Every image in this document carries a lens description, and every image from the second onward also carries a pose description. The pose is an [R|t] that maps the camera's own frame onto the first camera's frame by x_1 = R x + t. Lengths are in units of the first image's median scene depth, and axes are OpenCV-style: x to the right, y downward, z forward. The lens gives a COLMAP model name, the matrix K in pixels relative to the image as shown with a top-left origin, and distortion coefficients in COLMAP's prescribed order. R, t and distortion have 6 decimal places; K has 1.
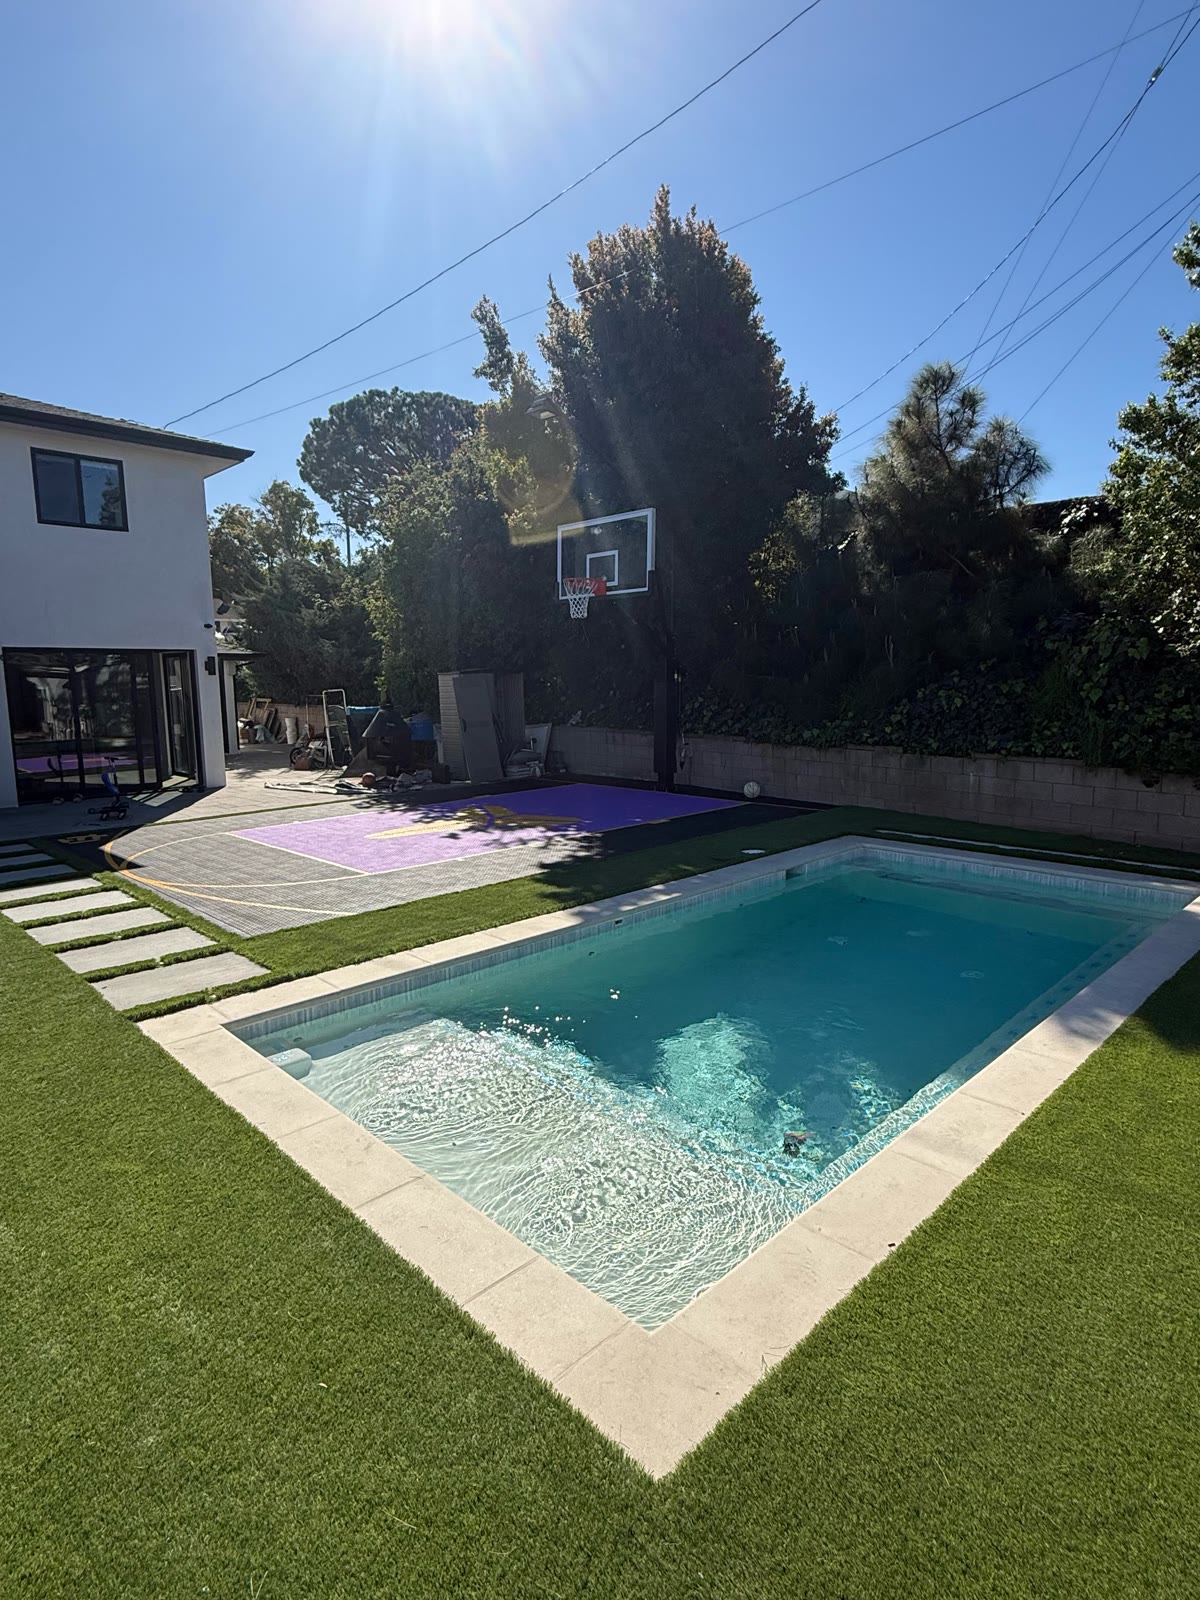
lens RADIAL K [[858.0, 0, 600.0], [0, 858.0, 800.0], [0, 0, 1]] dist [-0.002982, -0.000724]
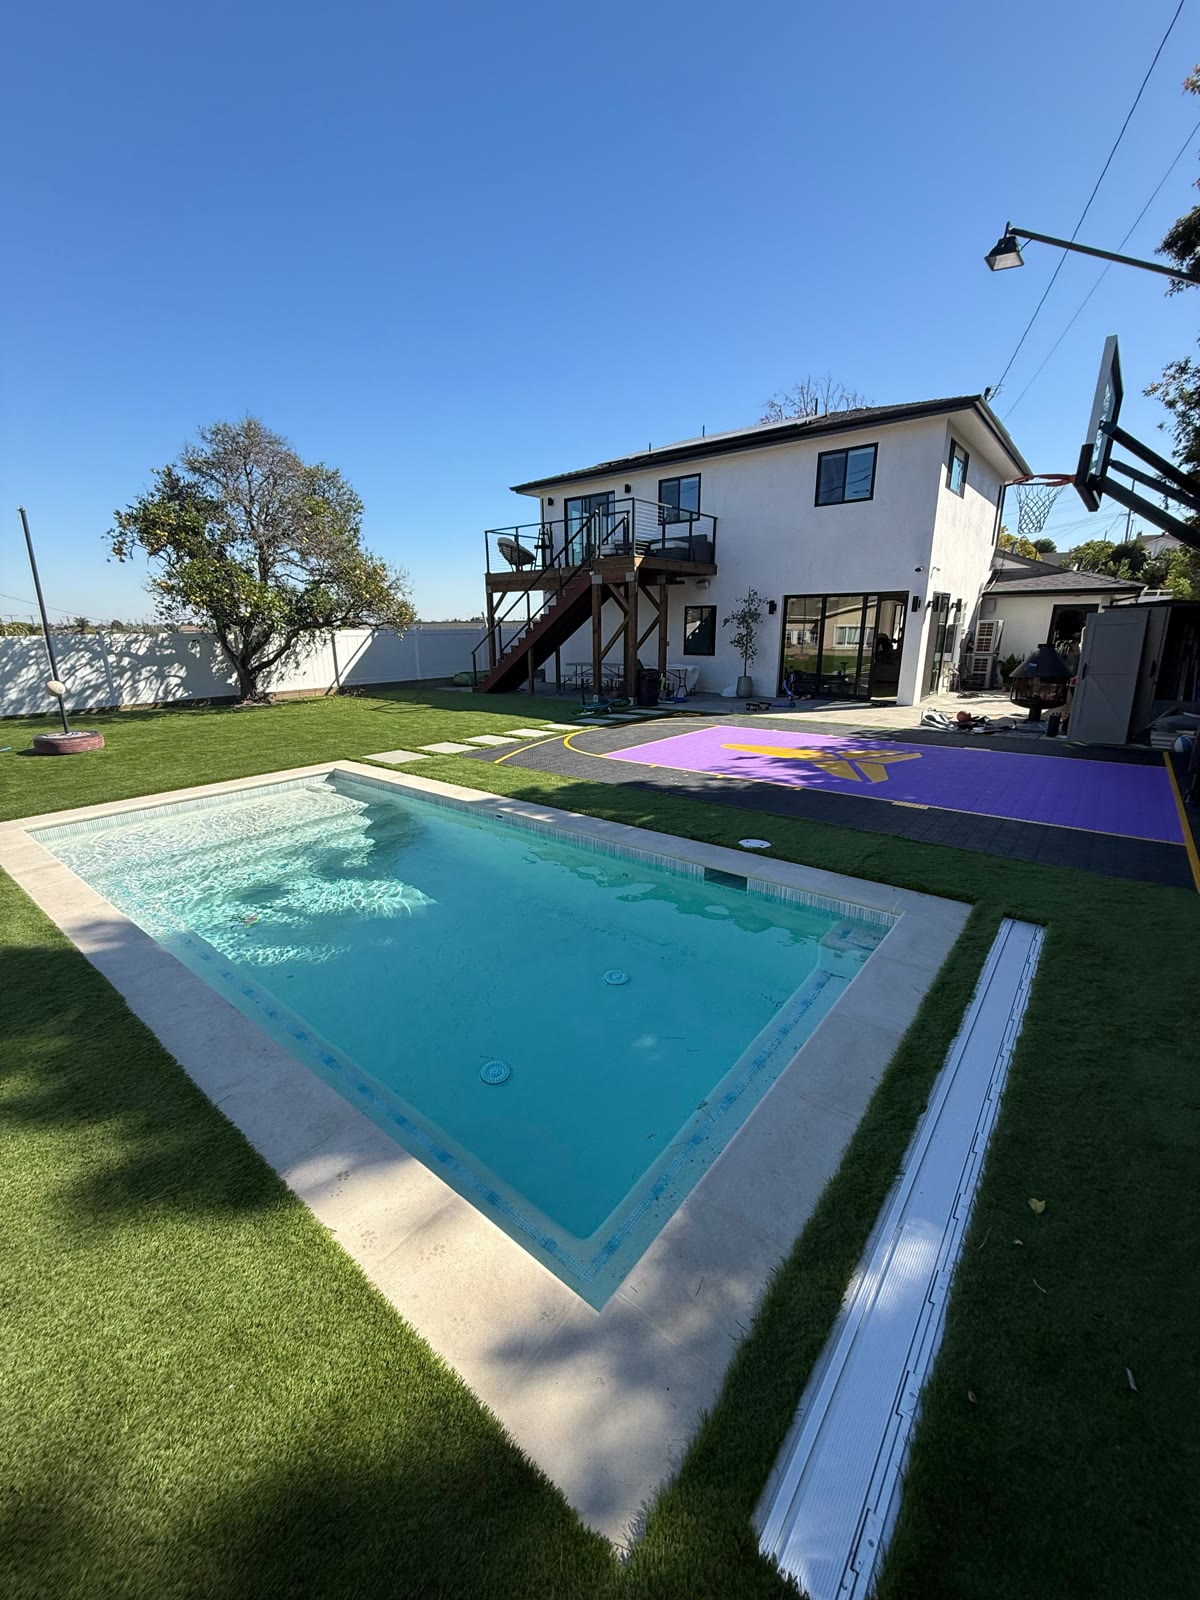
lens RADIAL K [[626.4, 0, 600.0], [0, 626.4, 800.0], [0, 0, 1]] dist [-0.002530, -0.000584]
pose [[0.111669, 0.280786, -0.953252, 0.852367], [-0.127619, 0.955361, 0.266457, -0.139475], [0.985517, 0.091898, 0.142518, 0.927007]]
